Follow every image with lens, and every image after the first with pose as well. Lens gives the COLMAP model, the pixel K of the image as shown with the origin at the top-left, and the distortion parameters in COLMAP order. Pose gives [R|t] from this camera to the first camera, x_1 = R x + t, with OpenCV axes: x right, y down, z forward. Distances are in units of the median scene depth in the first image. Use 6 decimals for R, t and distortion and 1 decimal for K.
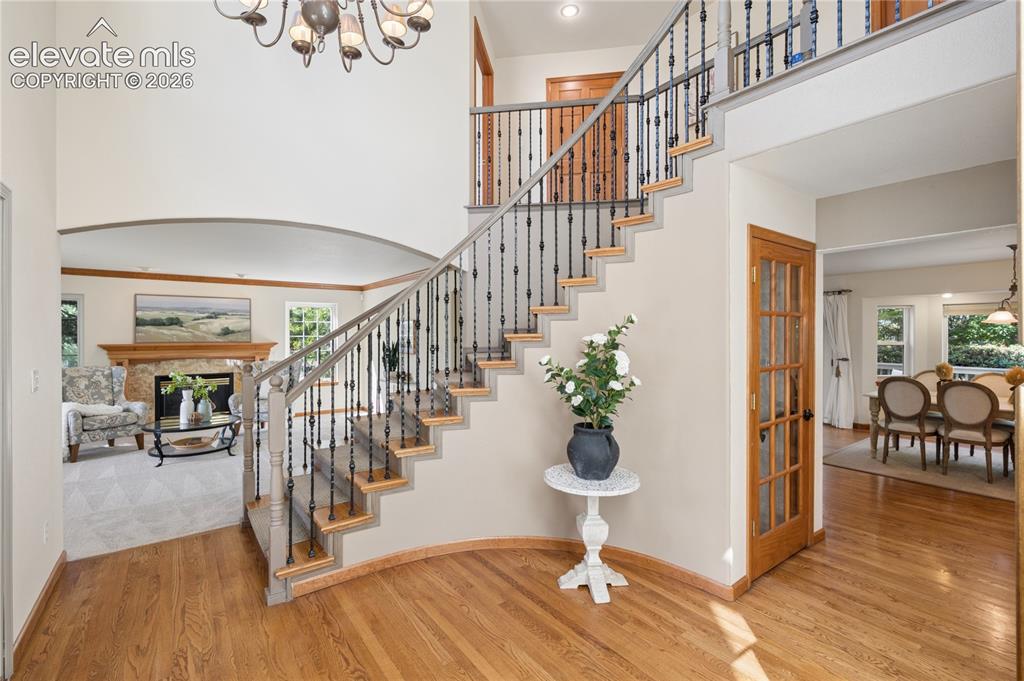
lens RADIAL K [[456.4, 0, 512.1], [0, 456.4, 331.6], [0, 0, 1]] dist [-0.000608, -0.000029]
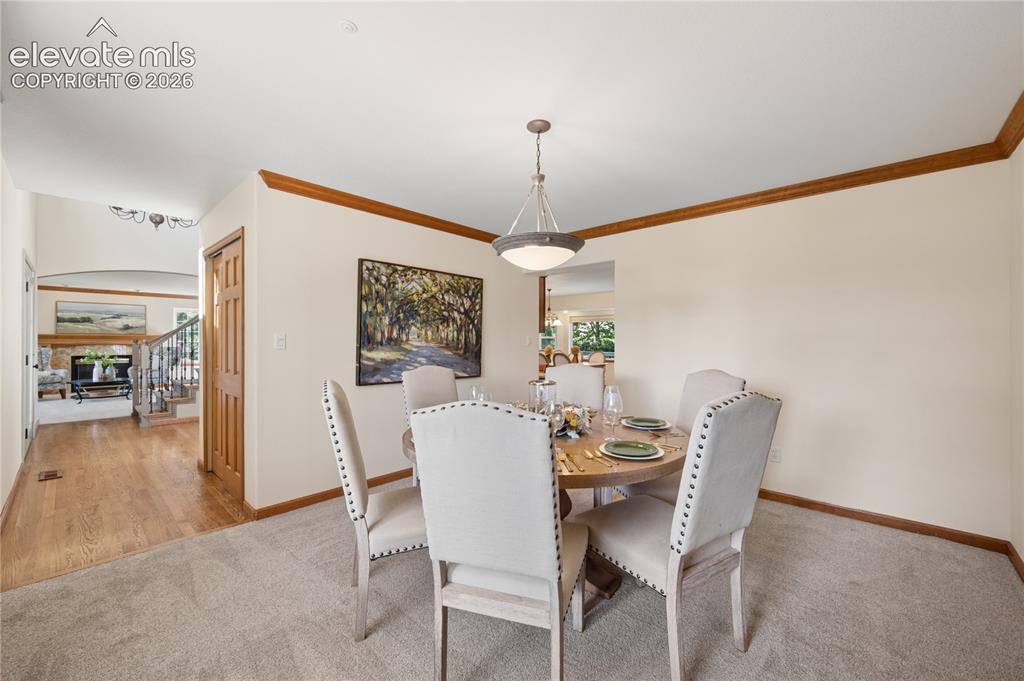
lens RADIAL K [[405.0, 0, 511.2], [0, 405.0, 336.1], [0, 0, 1]] dist [-0.001508, -0.000232]
pose [[0.981281, 0.006792, 0.192460, 0.396844], [-0.007085, 0.999975, 0.000832, 0.021744], [-0.192450, -0.002180, 0.981304, -0.607007]]
